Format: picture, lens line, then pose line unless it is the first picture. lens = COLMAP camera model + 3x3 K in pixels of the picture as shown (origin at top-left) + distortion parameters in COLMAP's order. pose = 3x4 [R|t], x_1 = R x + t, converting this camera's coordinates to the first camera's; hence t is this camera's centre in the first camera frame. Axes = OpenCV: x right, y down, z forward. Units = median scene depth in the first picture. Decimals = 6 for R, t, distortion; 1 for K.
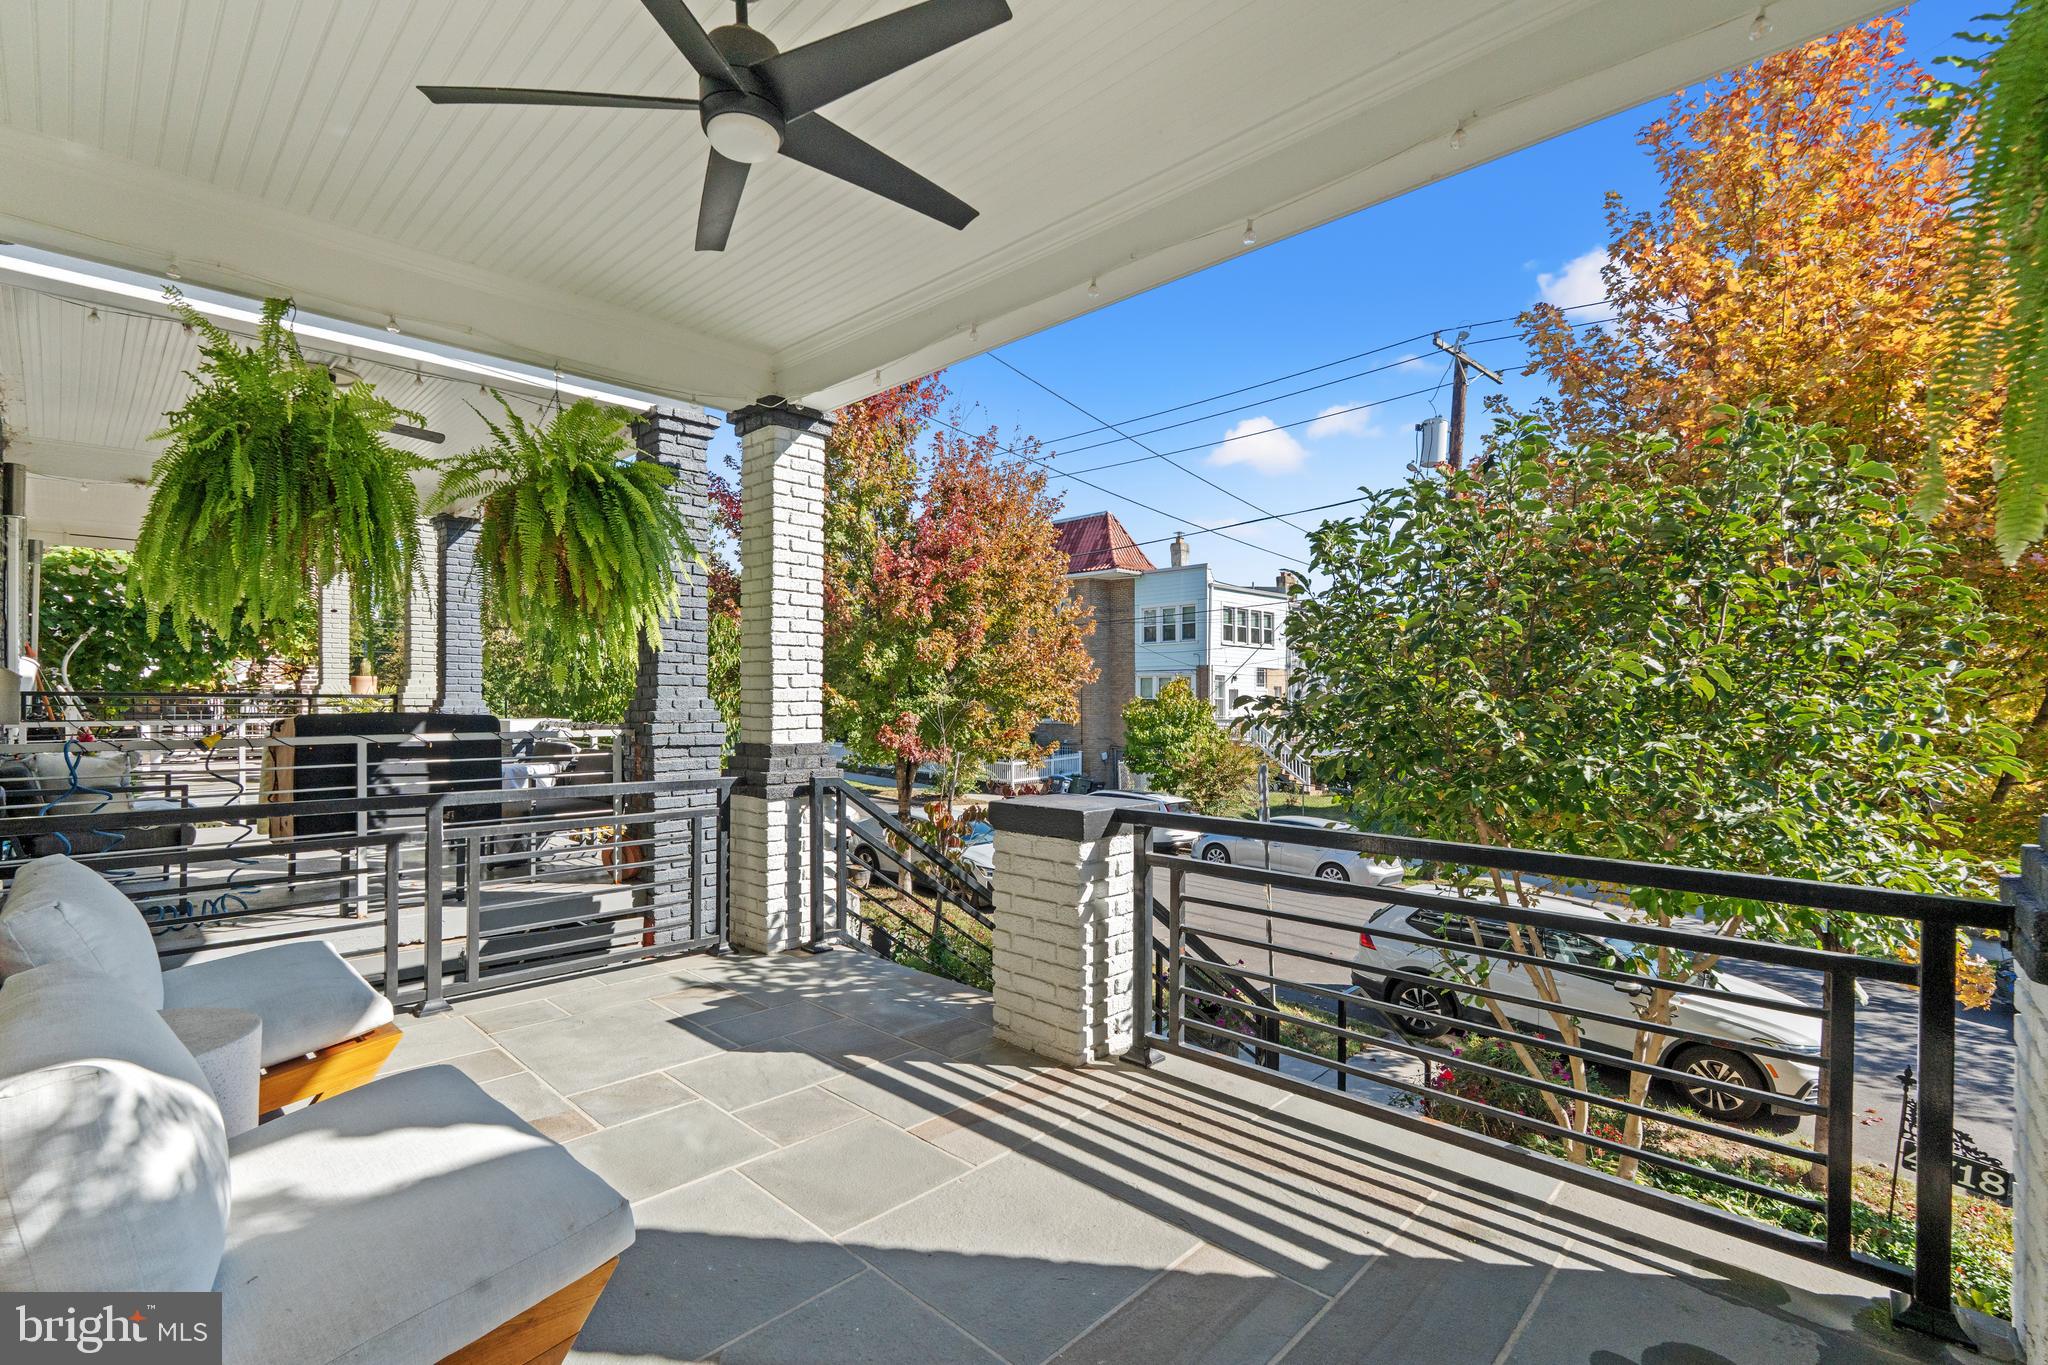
lens RADIAL K [[905.5, 0, 1013.4], [0, 905.5, 706.7], [0, 0, 1]] dist [-0.000159, -0.000062]
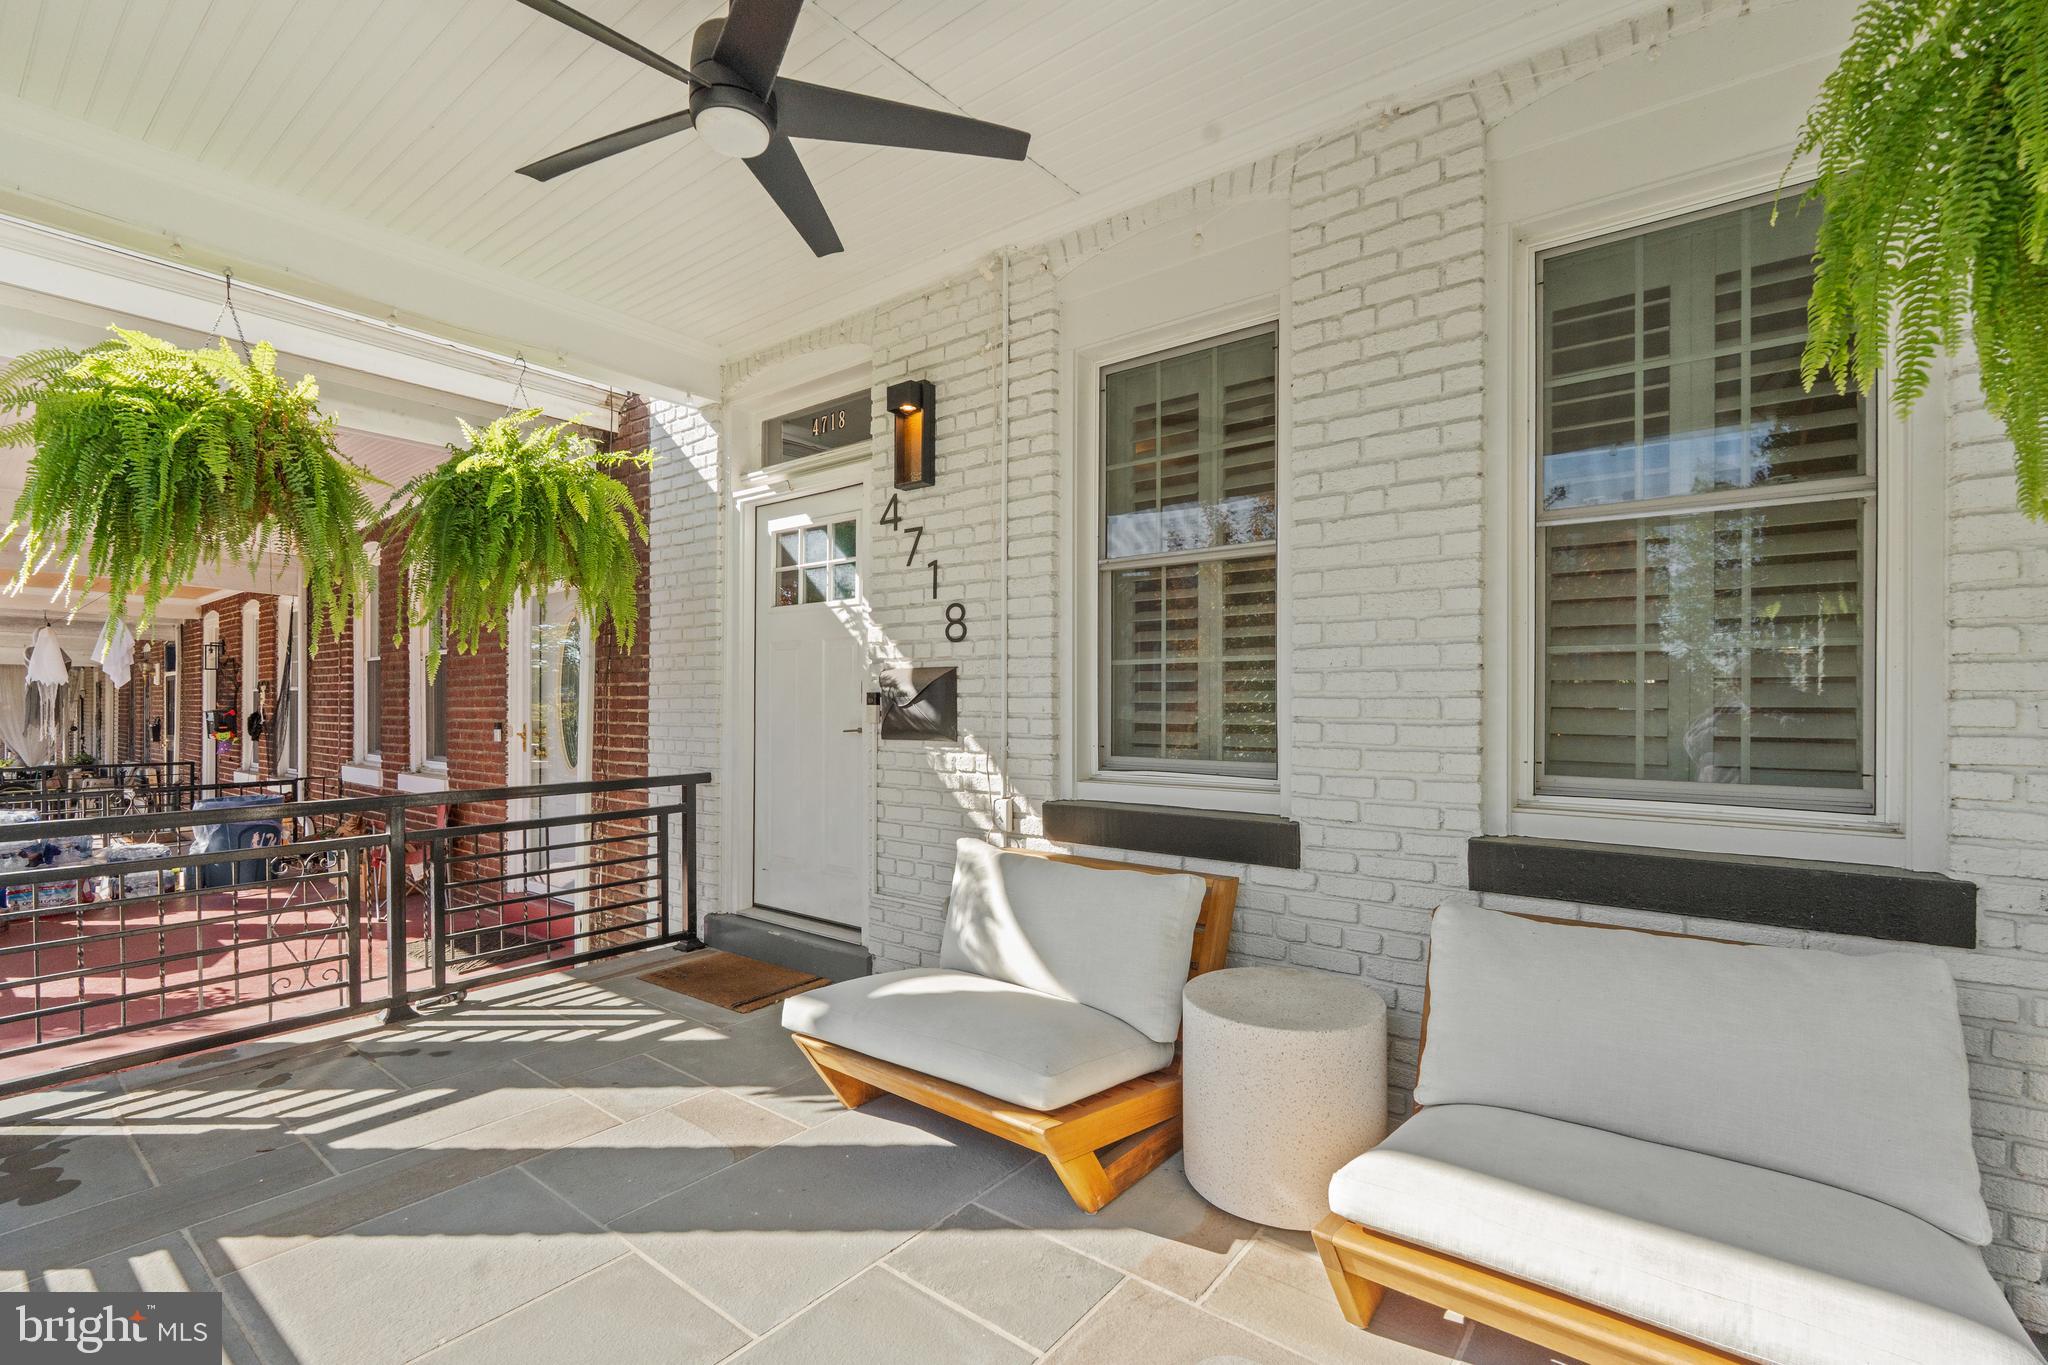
lens RADIAL K [[913.2, 0, 1020.8], [0, 913.2, 707.0], [0, 0, 1]] dist [0.000858, 0.000161]
pose [[-0.994731, -0.000228, -0.102515, -0.258672], [-0.001691, 0.999898, 0.014187, -0.005878], [0.102501, 0.014285, -0.994630, 1.019417]]
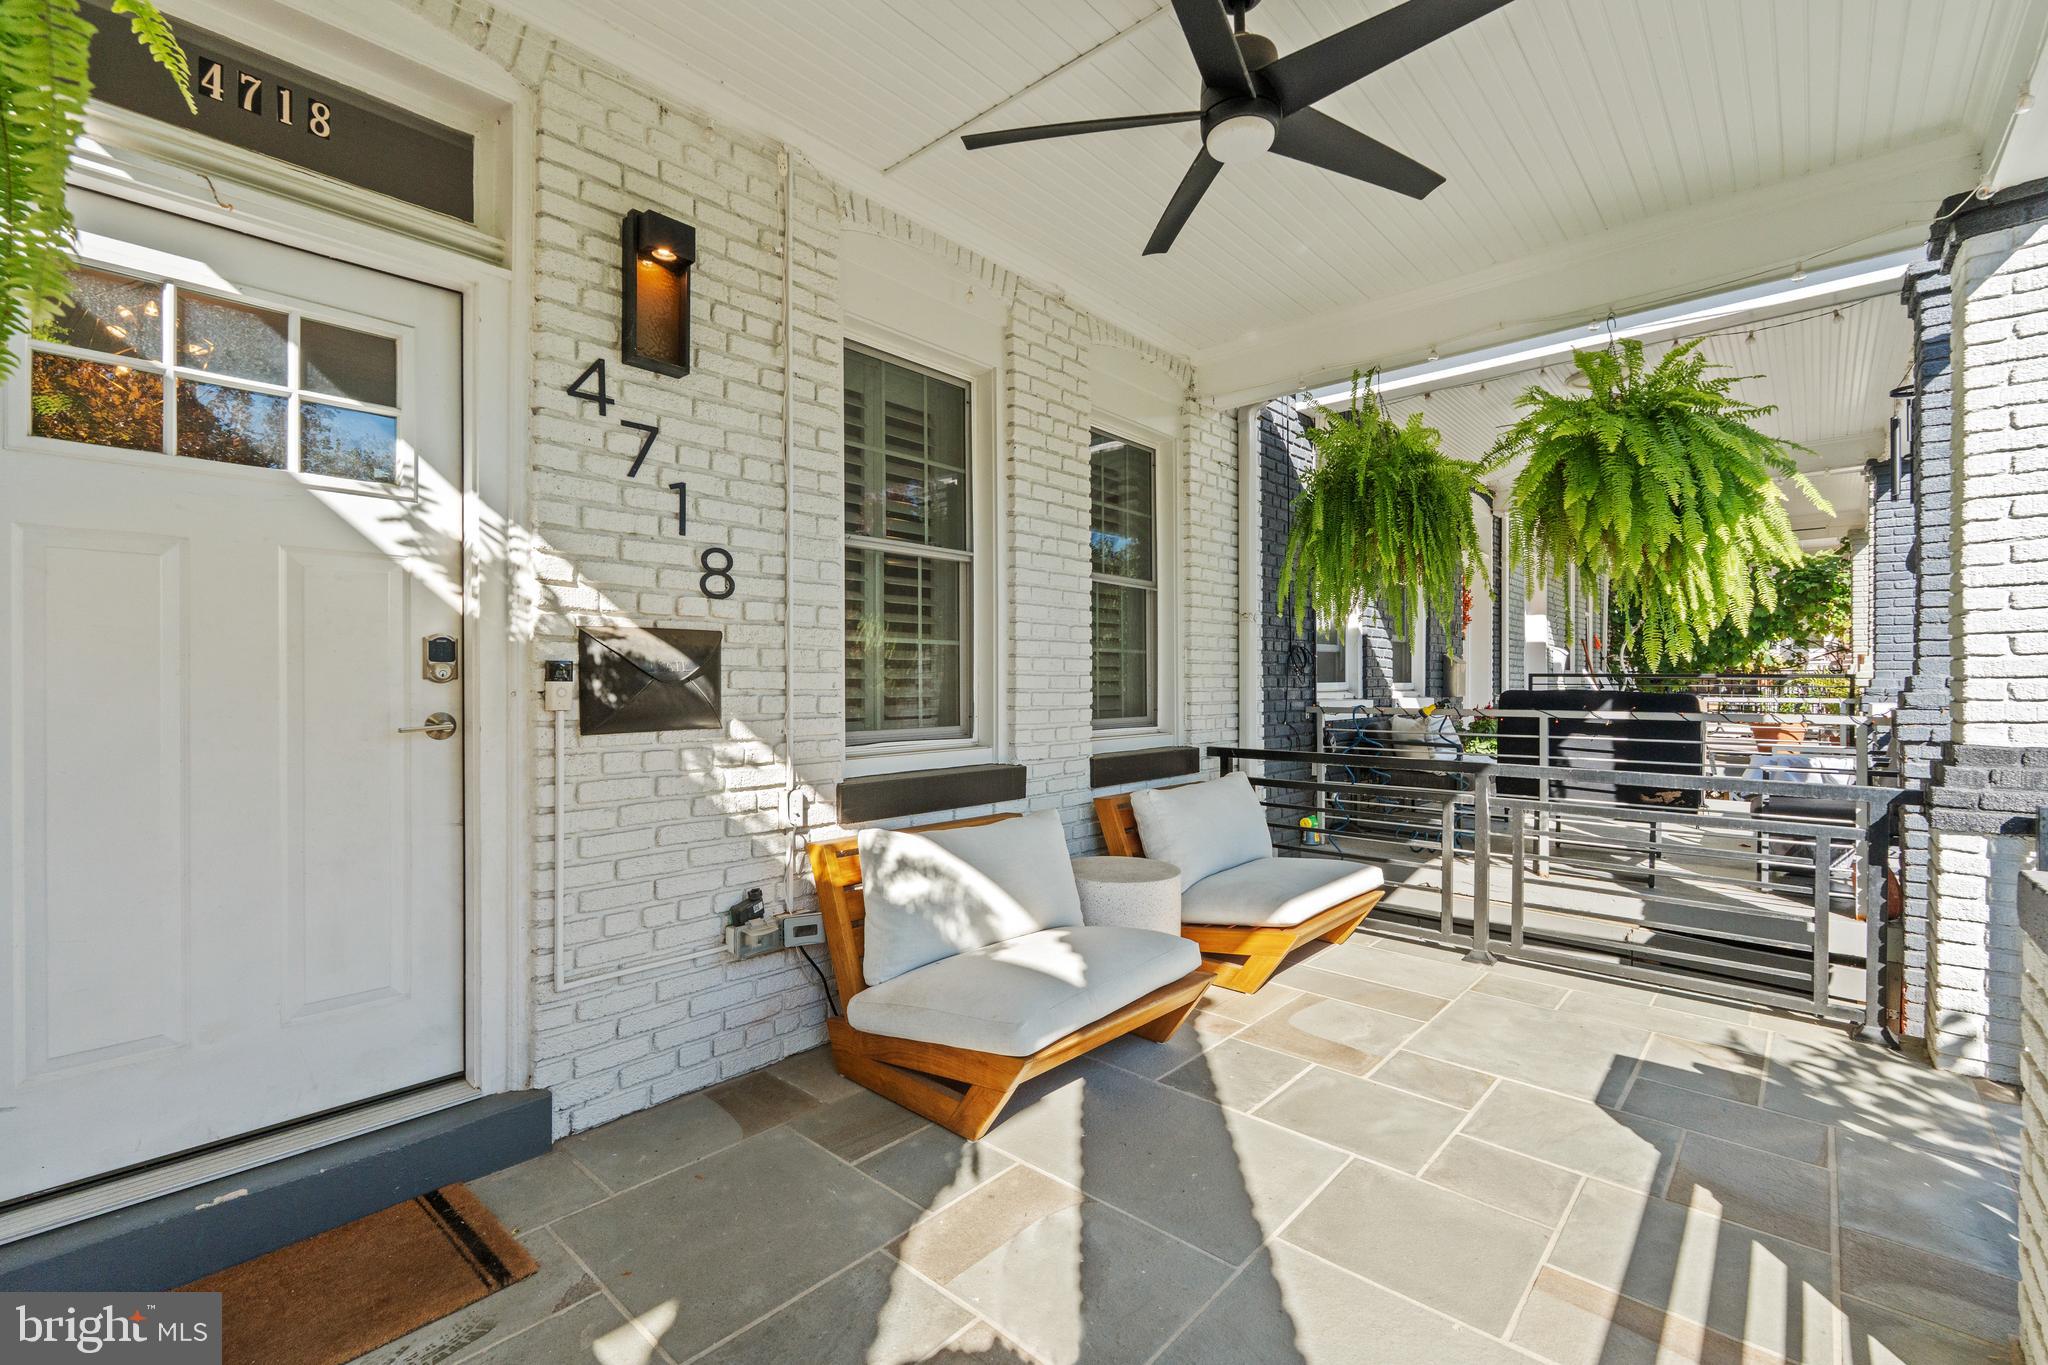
lens RADIAL K [[907.0, 0, 1024.0], [0, 907.0, 682.5], [0, 0, 1]] dist [-0.000213, -0.000205]
pose [[0.046683, 0.000829, -0.998909, 0.375510], [-0.008444, 0.999964, 0.000436, 0.003378], [0.998874, 0.008414, 0.046689, 0.349512]]
